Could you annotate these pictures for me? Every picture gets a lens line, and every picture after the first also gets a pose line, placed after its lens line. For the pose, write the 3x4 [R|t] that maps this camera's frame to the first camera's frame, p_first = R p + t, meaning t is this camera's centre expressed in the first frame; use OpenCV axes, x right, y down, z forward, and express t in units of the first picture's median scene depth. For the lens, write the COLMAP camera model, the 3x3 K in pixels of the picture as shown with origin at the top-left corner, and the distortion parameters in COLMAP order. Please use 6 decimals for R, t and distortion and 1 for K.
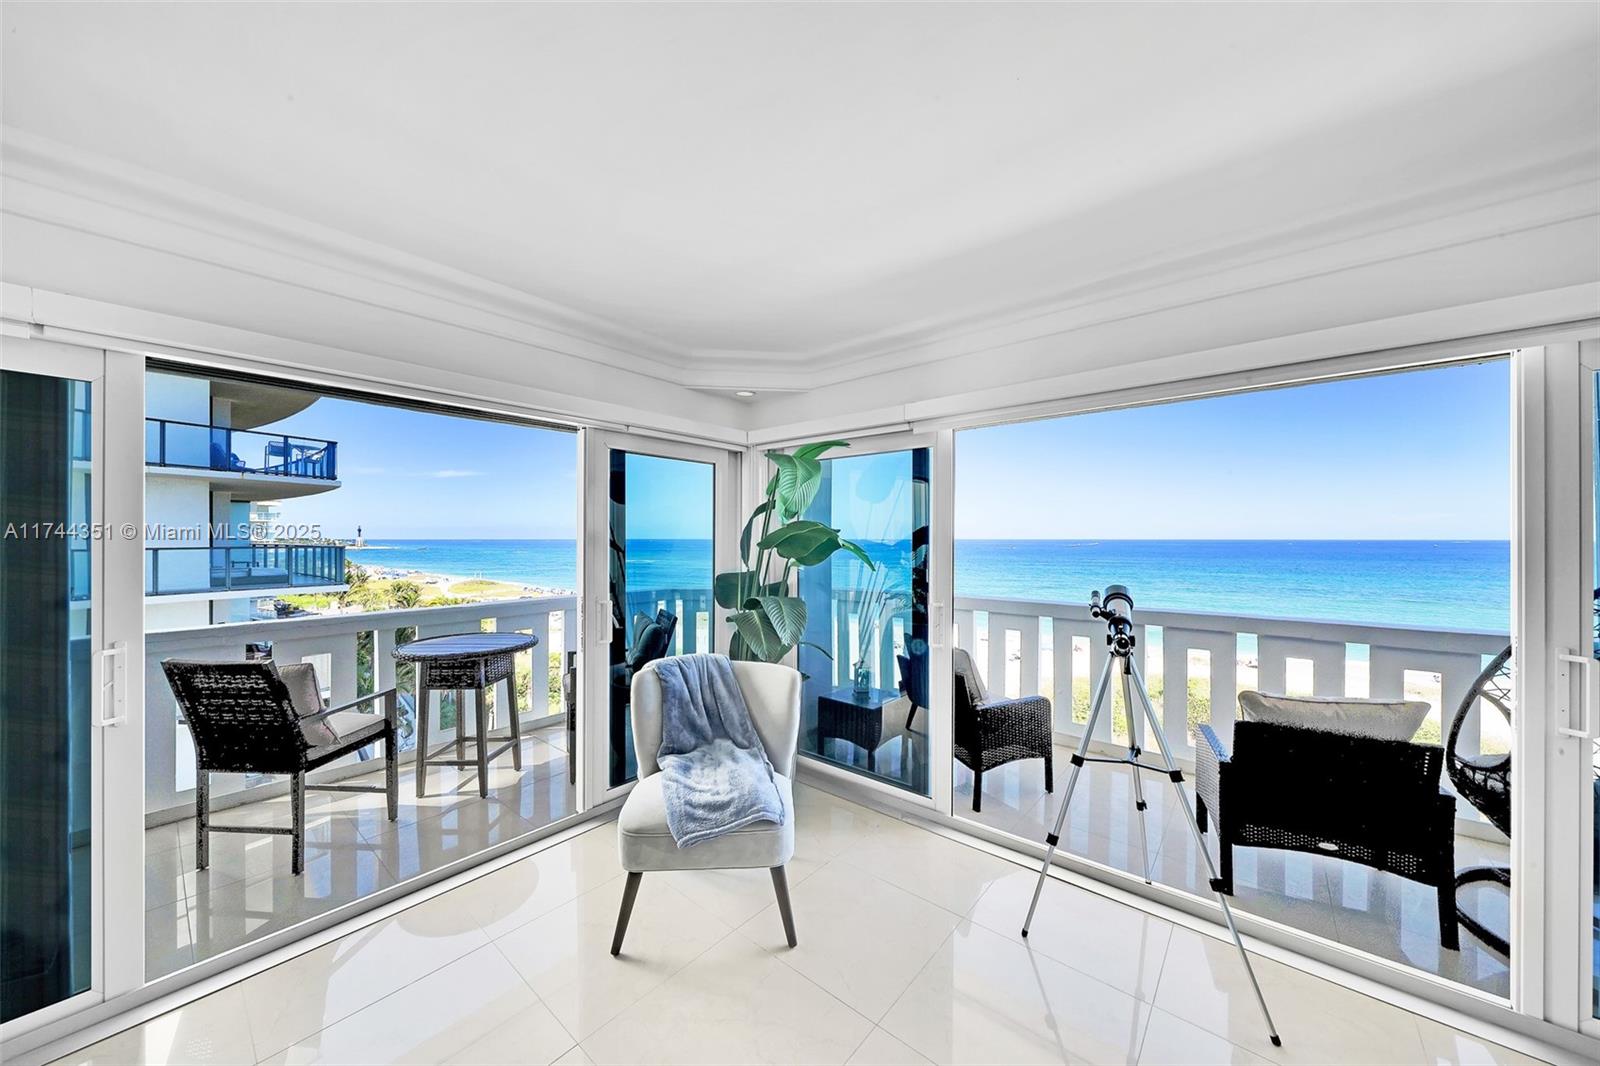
lens RADIAL K [[626.3, 0, 791.9], [0, 626.3, 525.6], [0, 0, 1]] dist [-0.002216, -0.000303]
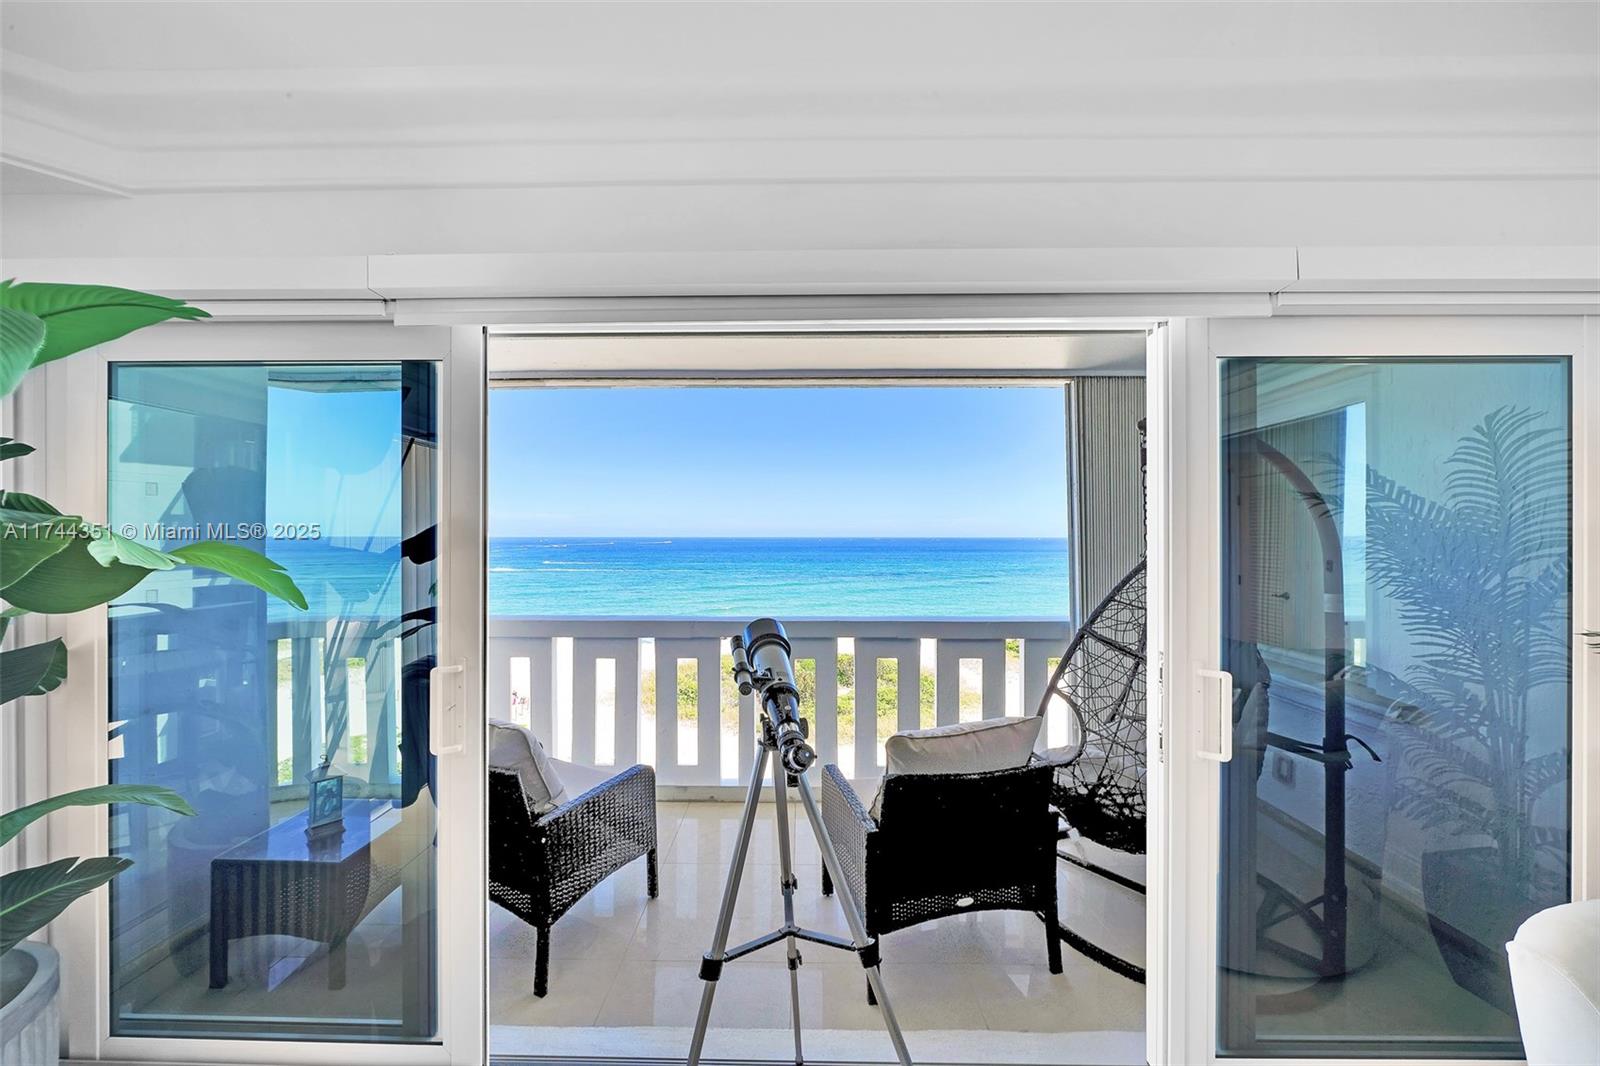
lens RADIAL K [[574.1, 0, 803.1], [0, 574.1, 530.9], [0, 0, 1]] dist [0.007486, -0.000430]
pose [[0.791960, 0.000958, 0.610572, 0.150971], [-0.005591, 0.999968, 0.005683, 0.001689], [-0.610547, -0.007914, 0.791940, 0.391487]]
